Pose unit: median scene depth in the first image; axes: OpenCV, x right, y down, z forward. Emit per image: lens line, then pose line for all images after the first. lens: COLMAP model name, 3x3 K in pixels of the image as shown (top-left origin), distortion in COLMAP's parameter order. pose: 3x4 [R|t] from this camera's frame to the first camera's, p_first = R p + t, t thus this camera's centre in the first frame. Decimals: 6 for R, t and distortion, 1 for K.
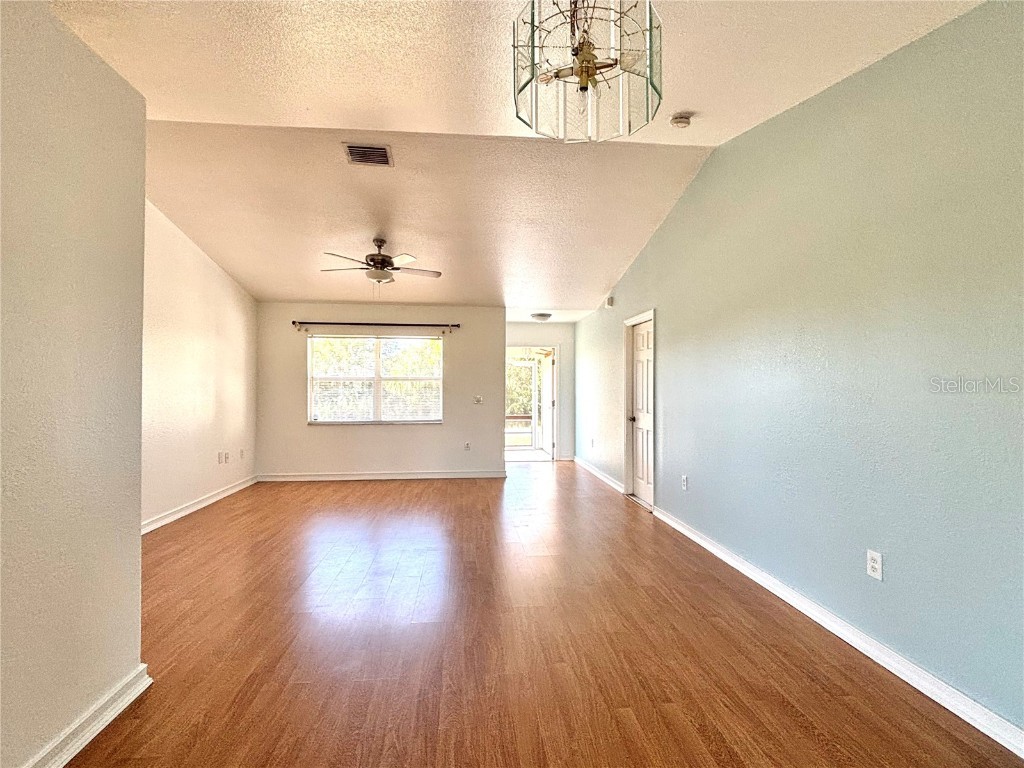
lens RADIAL K [[485.5, 0, 512.0], [0, 485.5, 384.0], [0, 0, 1]] dist [-0.000294, -0.000133]
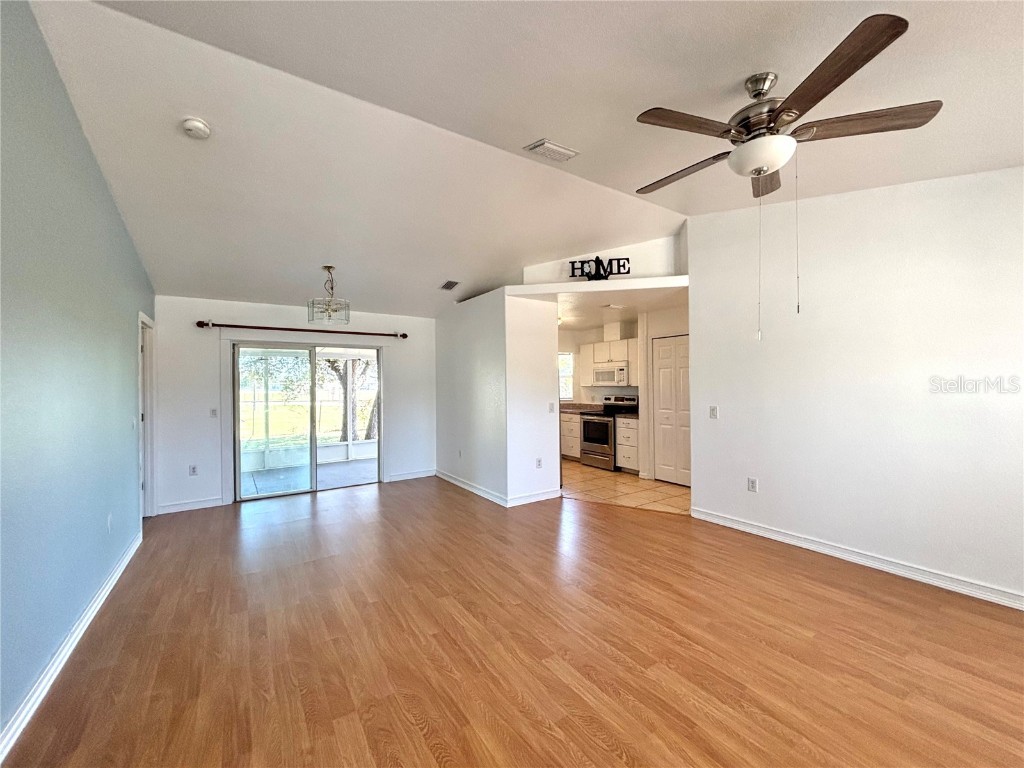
lens RADIAL K [[412.7, 0, 510.9], [0, 412.7, 383.6], [0, 0, 1]] dist [0.011396, -0.006364]
pose [[-0.885554, 0.009082, -0.464447, 0.084594], [0.015841, 0.999818, -0.010653, -0.011587], [0.464265, -0.016791, -0.885537, 0.941132]]
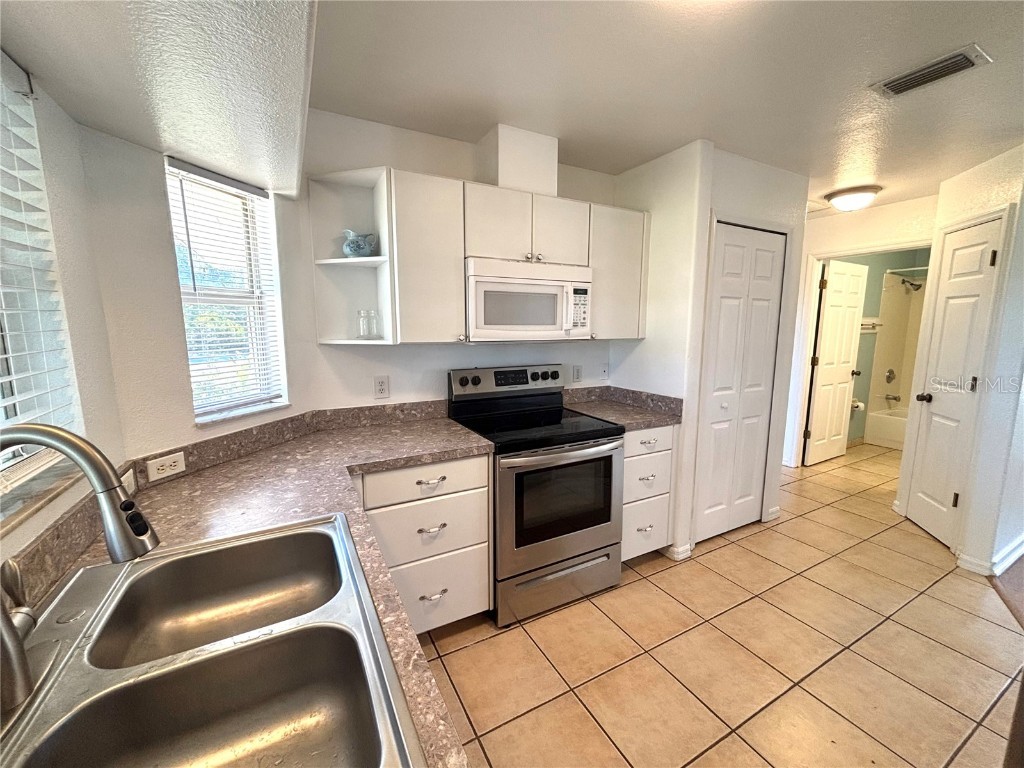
lens RADIAL K [[412.7, 0, 510.9], [0, 412.7, 383.6], [0, 0, 1]] dist [0.011396, -0.006364]
pose [[0.383184, 0.129425, -0.914559, -0.331797], [0.008128, 0.989624, 0.143453, -0.026358], [0.923636, -0.062403, 0.378156, -0.039856]]
